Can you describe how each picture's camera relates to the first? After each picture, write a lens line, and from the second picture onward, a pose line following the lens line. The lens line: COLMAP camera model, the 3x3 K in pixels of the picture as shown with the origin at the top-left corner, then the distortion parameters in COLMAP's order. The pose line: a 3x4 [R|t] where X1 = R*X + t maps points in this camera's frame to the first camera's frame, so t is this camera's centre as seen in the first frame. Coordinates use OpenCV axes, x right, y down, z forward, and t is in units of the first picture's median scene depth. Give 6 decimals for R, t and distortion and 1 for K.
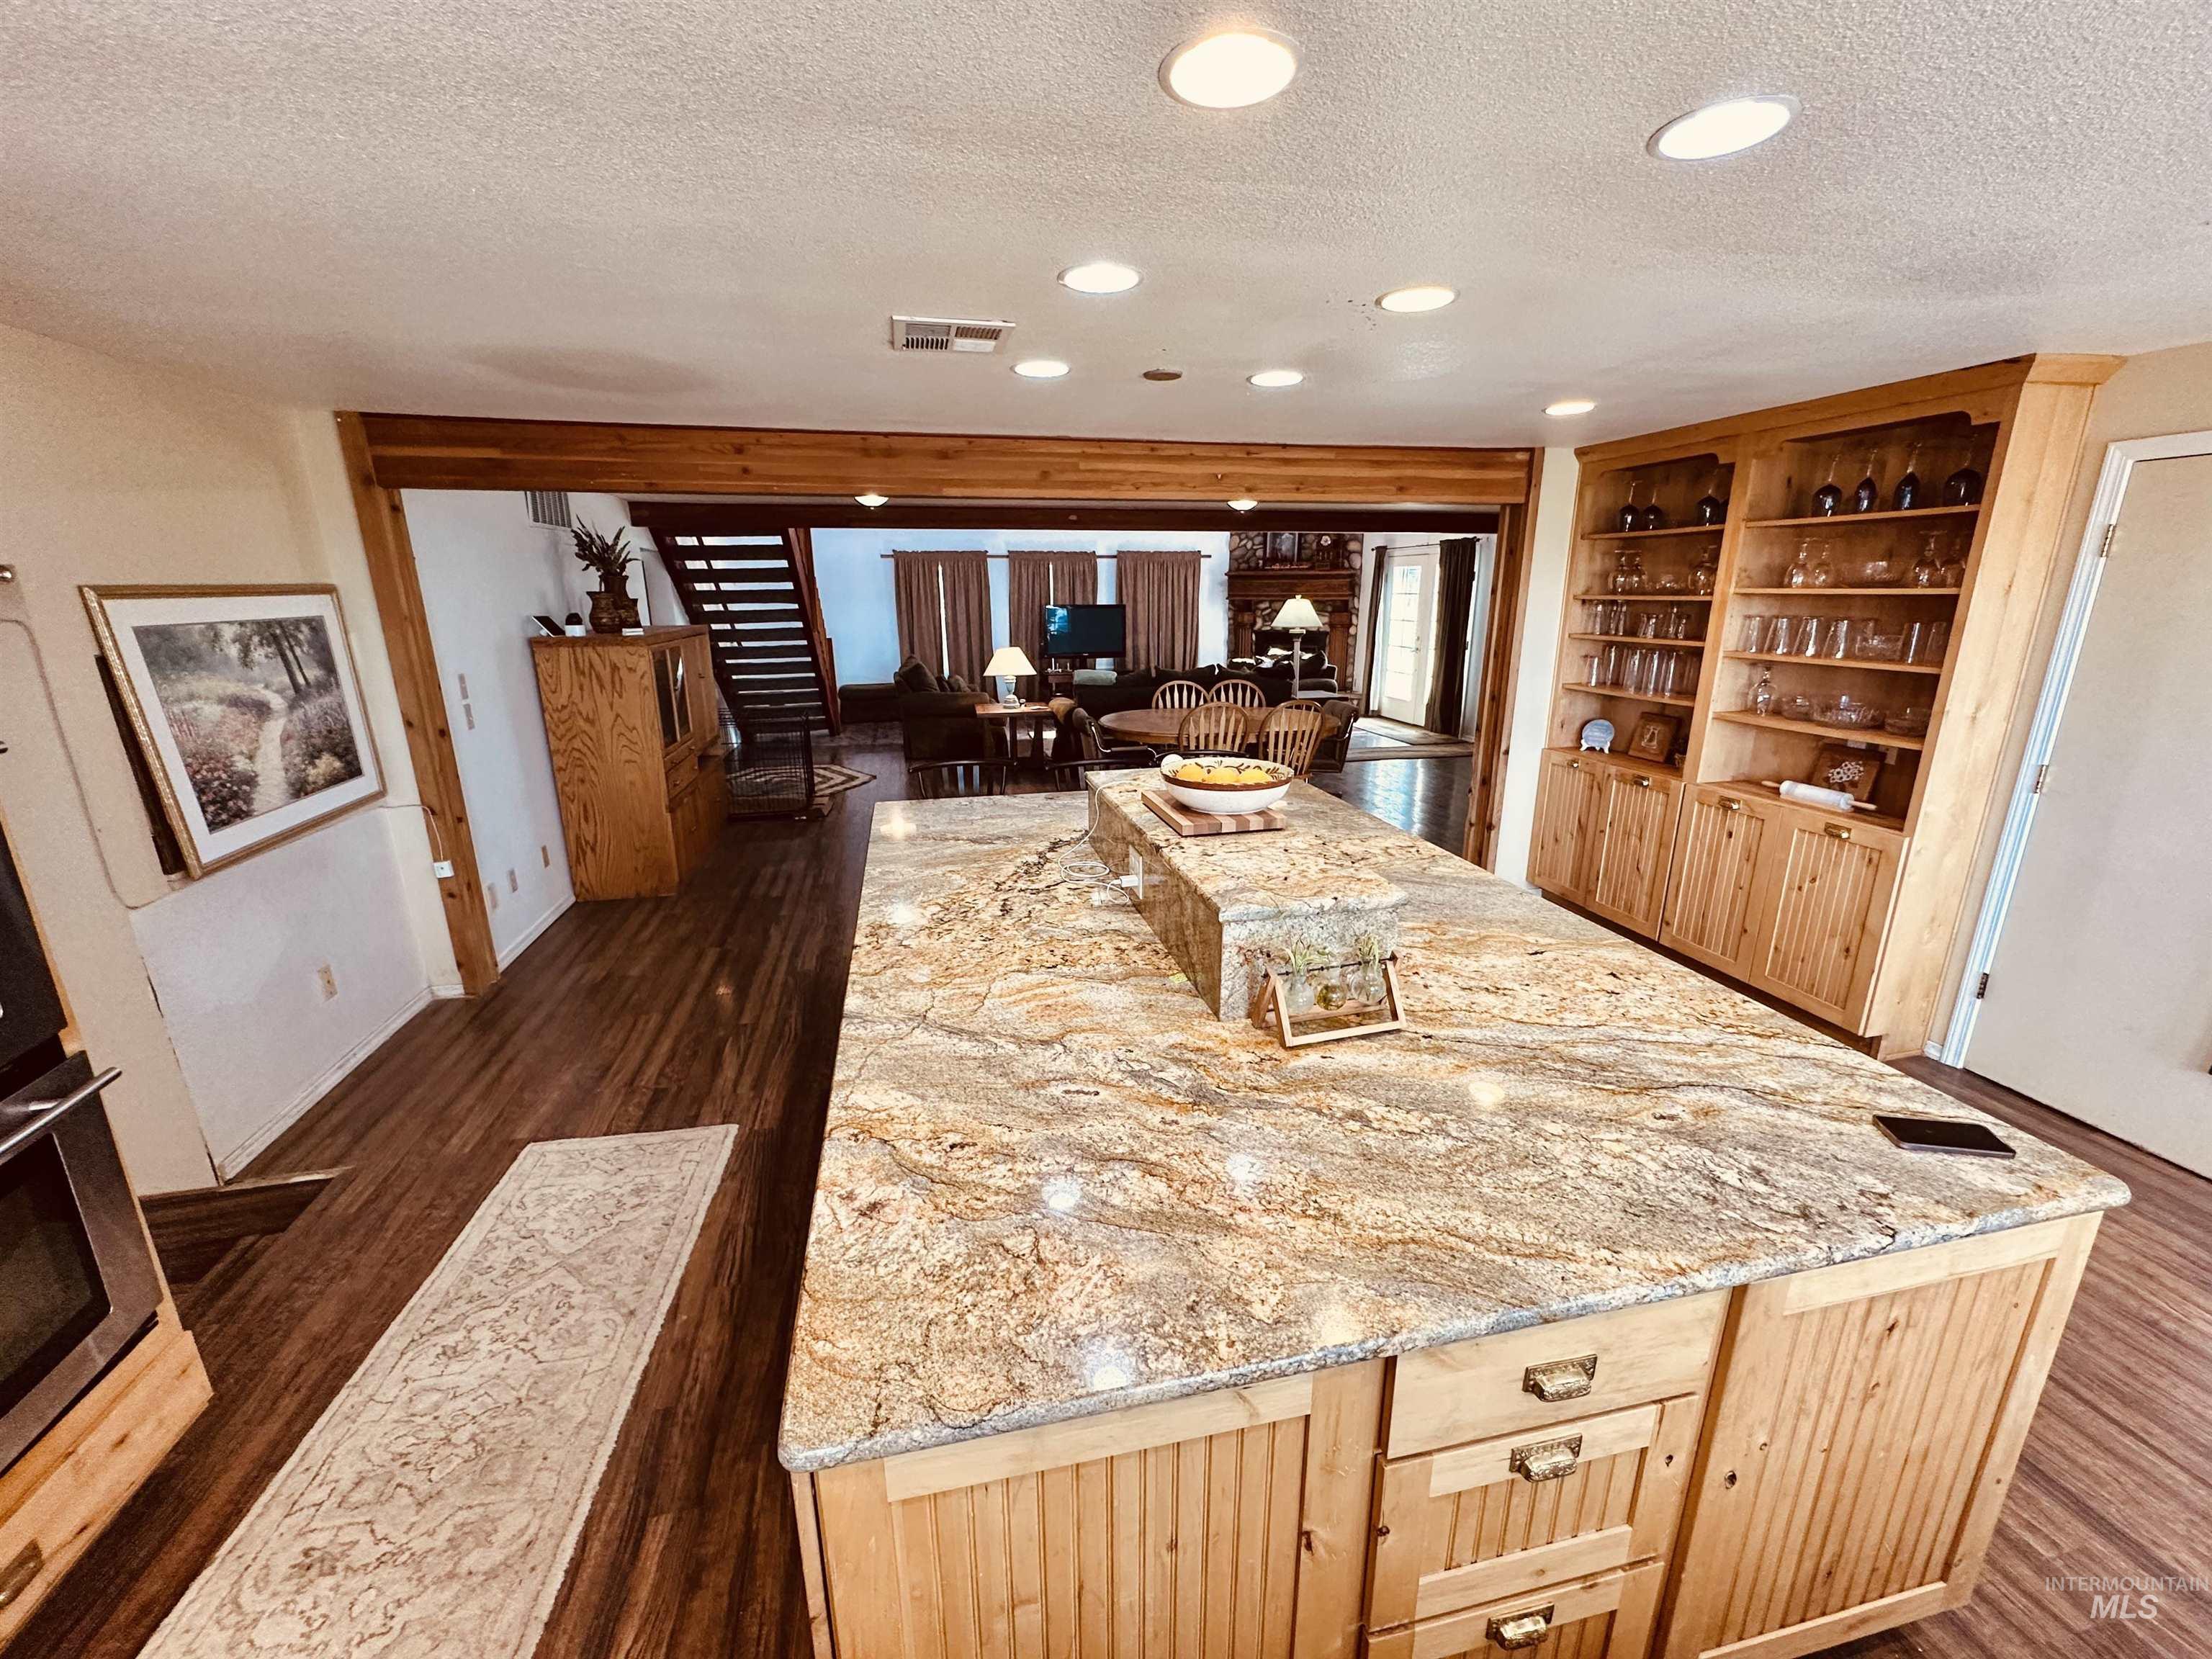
lens RADIAL K [[883.1, 0, 1109.5], [0, 883.1, 828.8], [0, 0, 1]] dist [-0.004826, 0.000846]
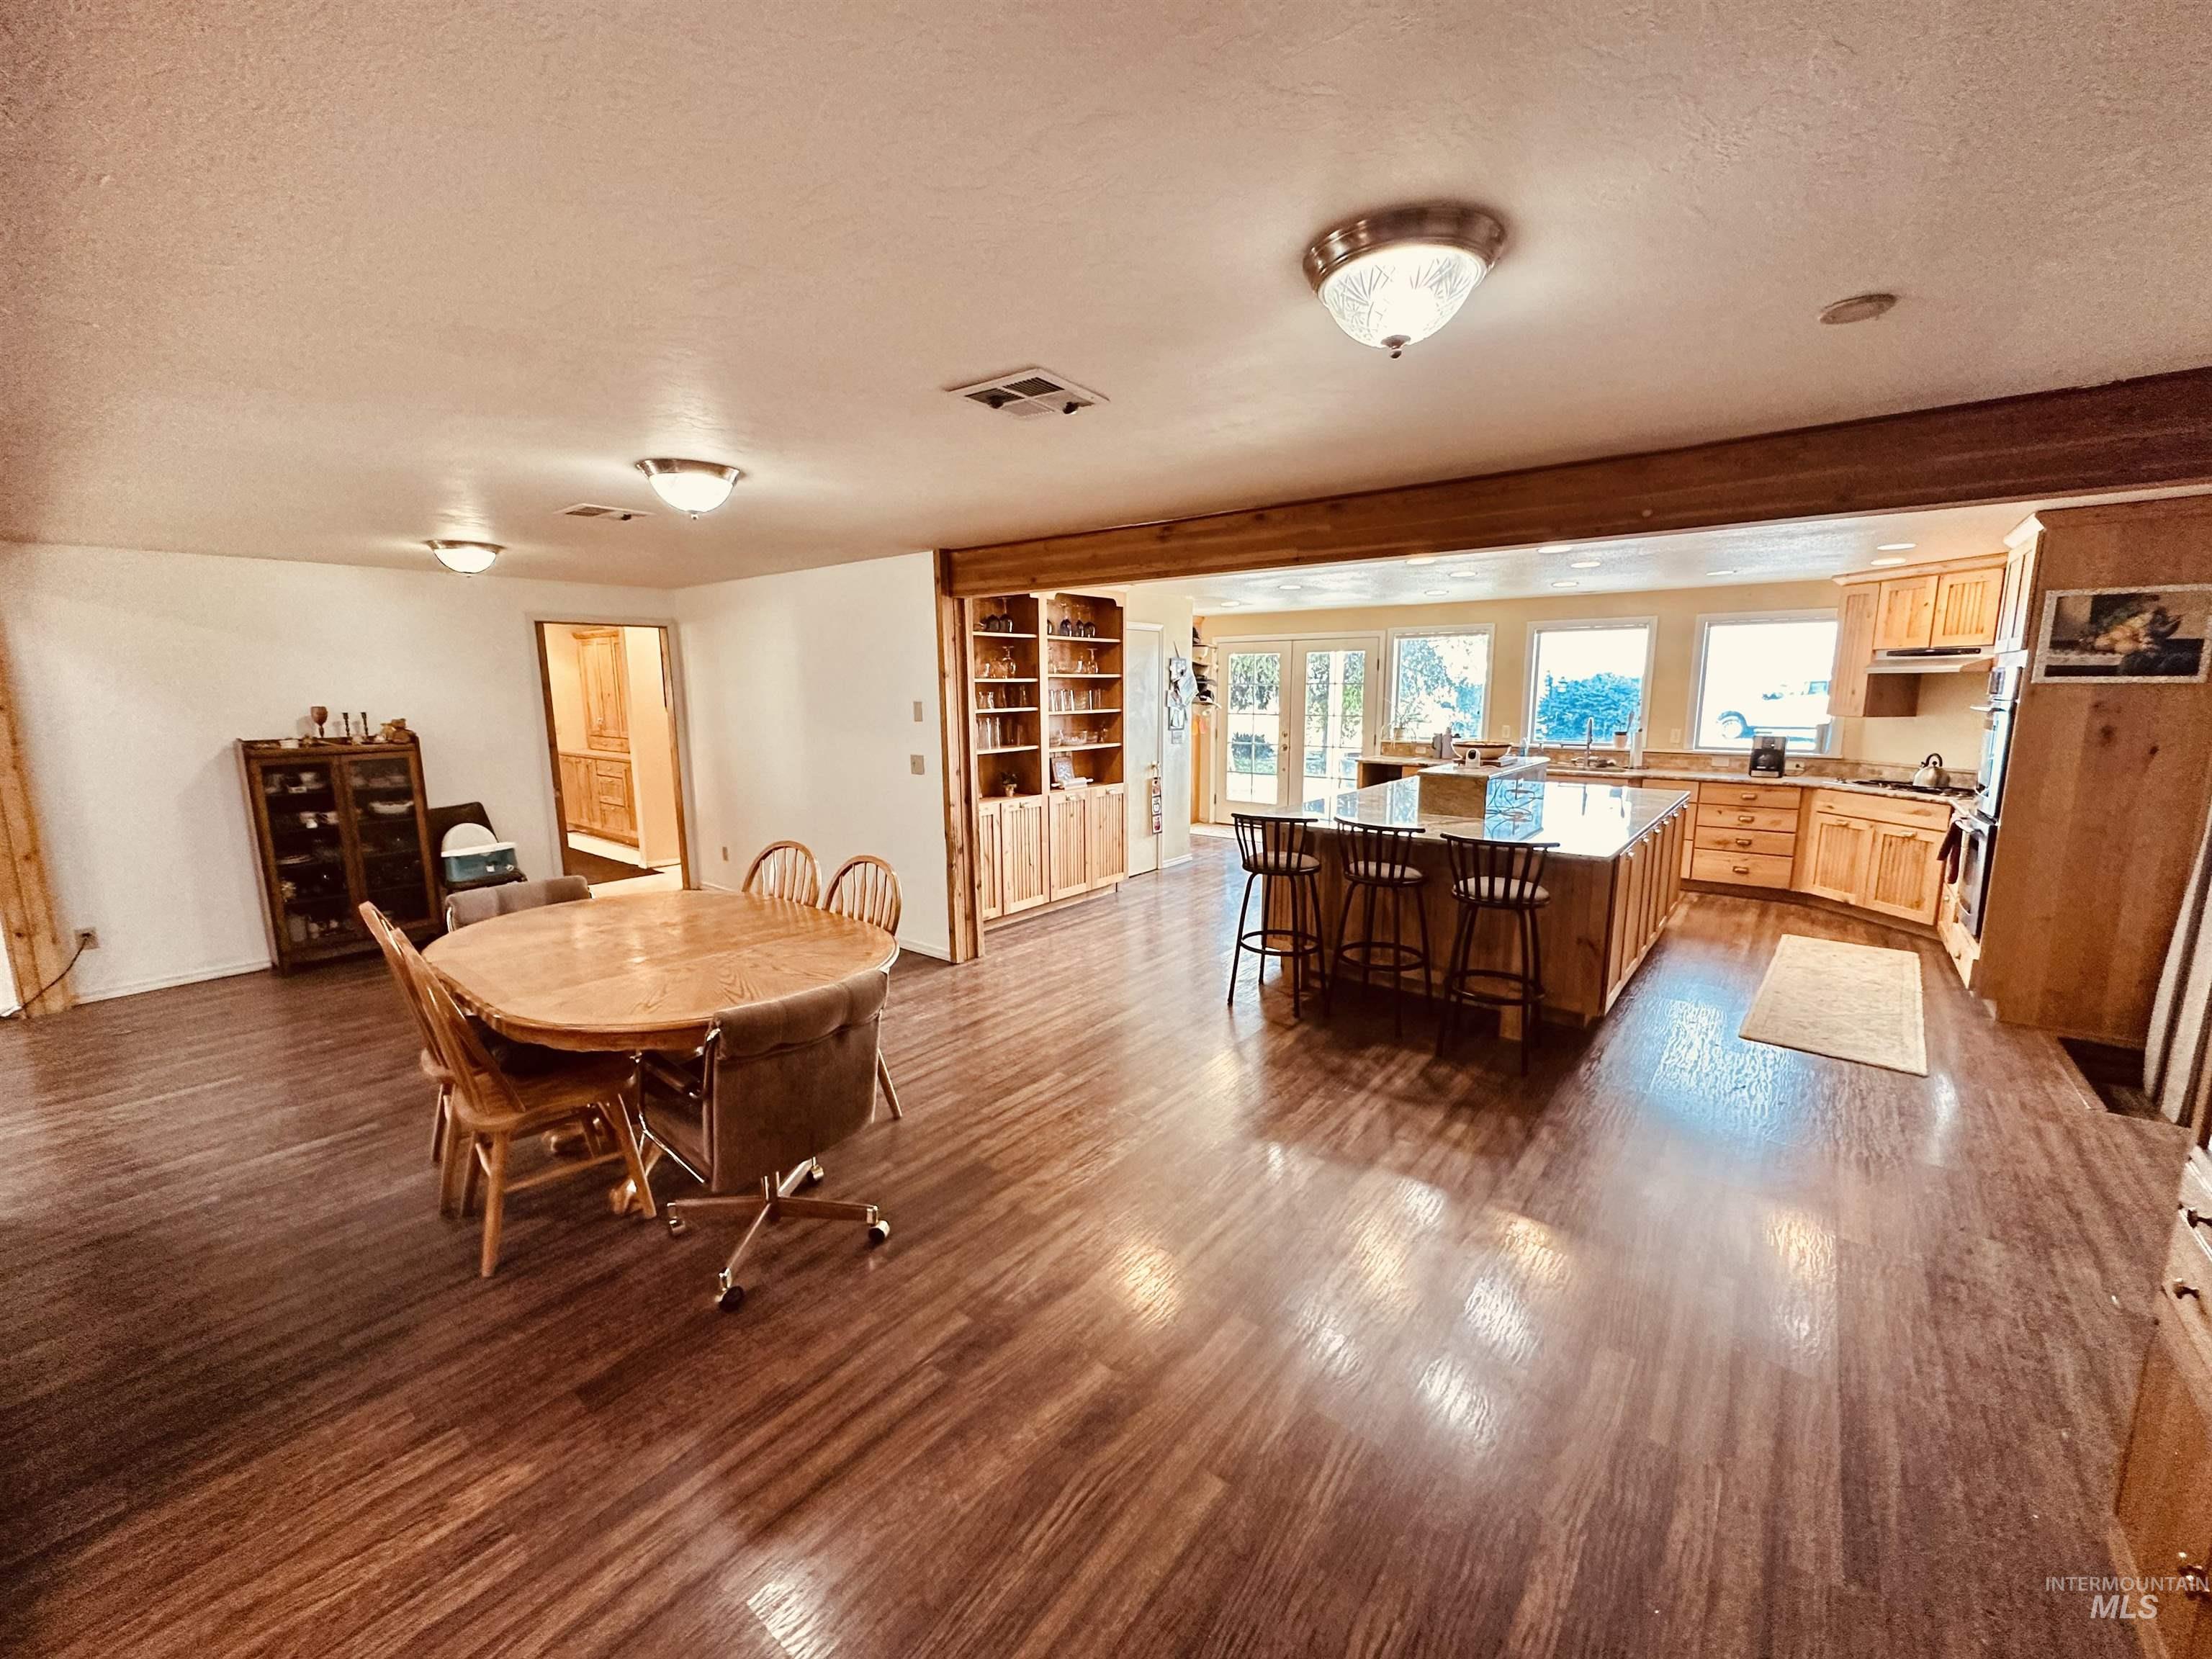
lens RADIAL K [[883.1, 0, 1102.1], [0, 883.1, 832.0], [0, 0, 1]] dist [-0.004826, 0.000846]
pose [[-0.618738, -0.119359, 0.776477, -0.842165], [0.216891, 0.924021, 0.314869, -0.621042], [-0.755064, 0.363233, -0.545839, 2.411189]]
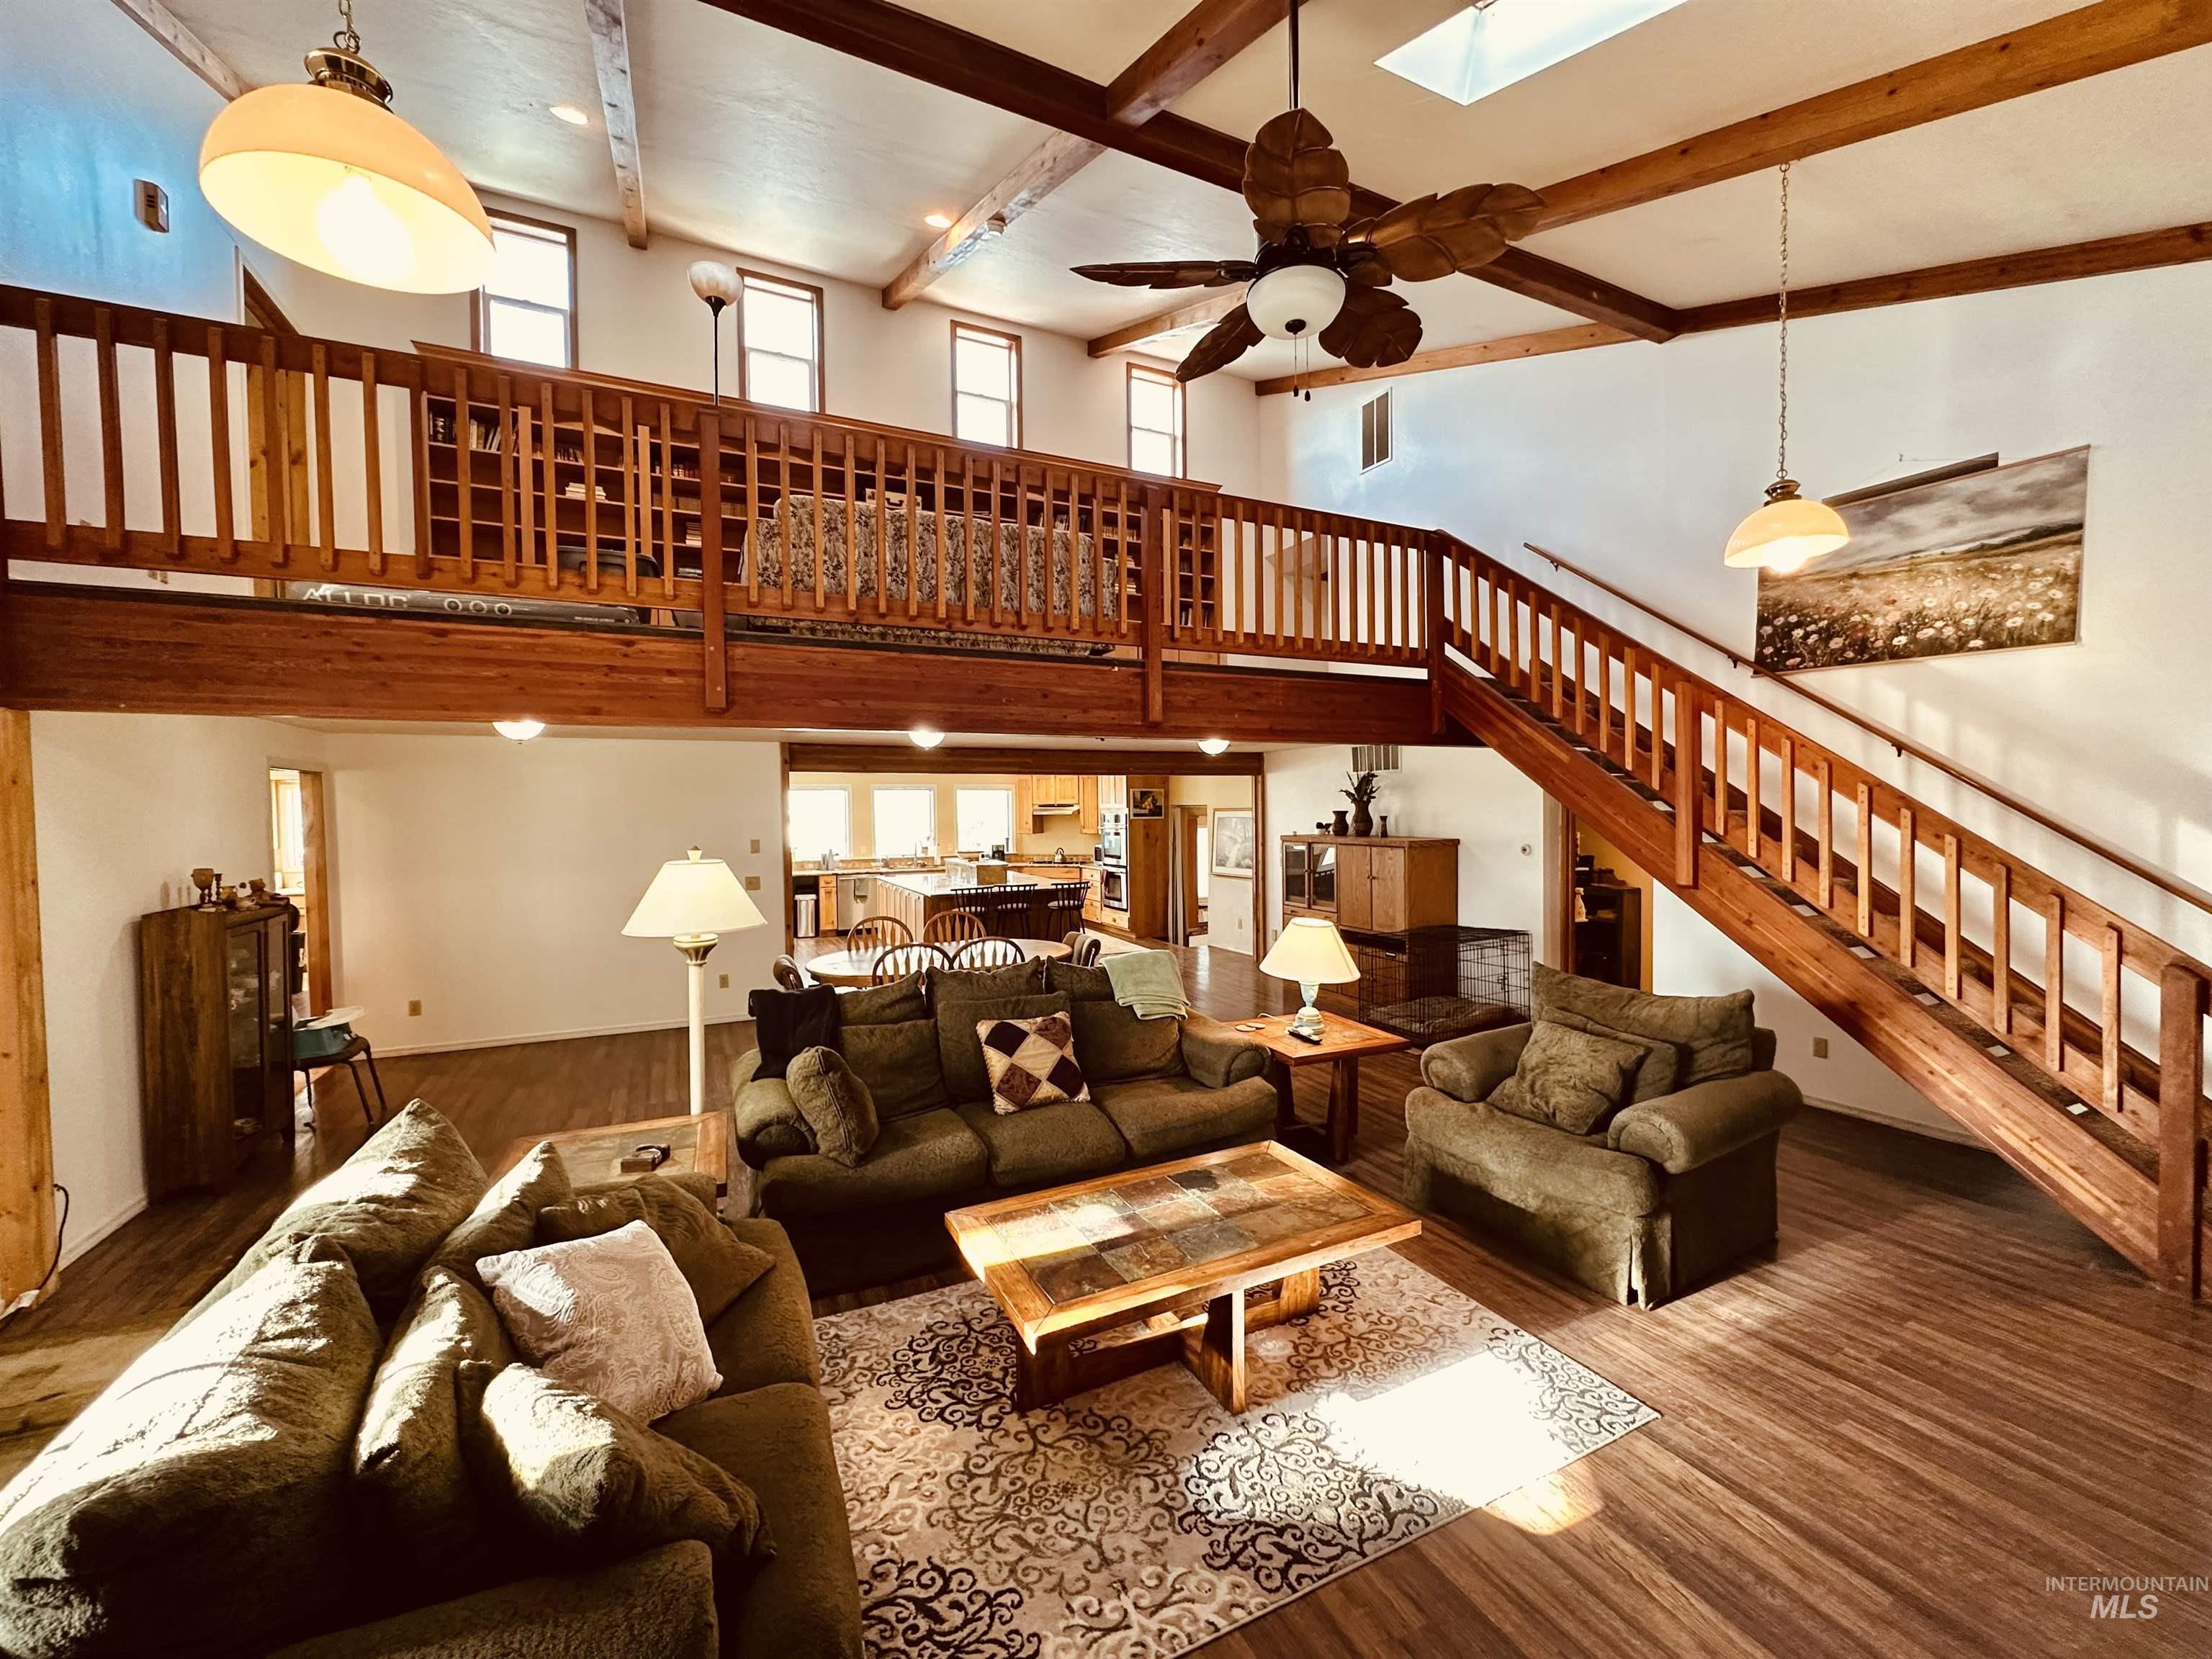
lens RADIAL K [[883.1, 0, 1096.9], [0, 883.1, 831.4], [0, 0, 1]] dist [-0.004826, 0.000846]
pose [[-0.976301, 0.024013, -0.215080, 0.373276], [-0.039445, 0.957434, 0.285945, -1.186067], [0.212791, 0.287653, -0.933796, 4.244168]]
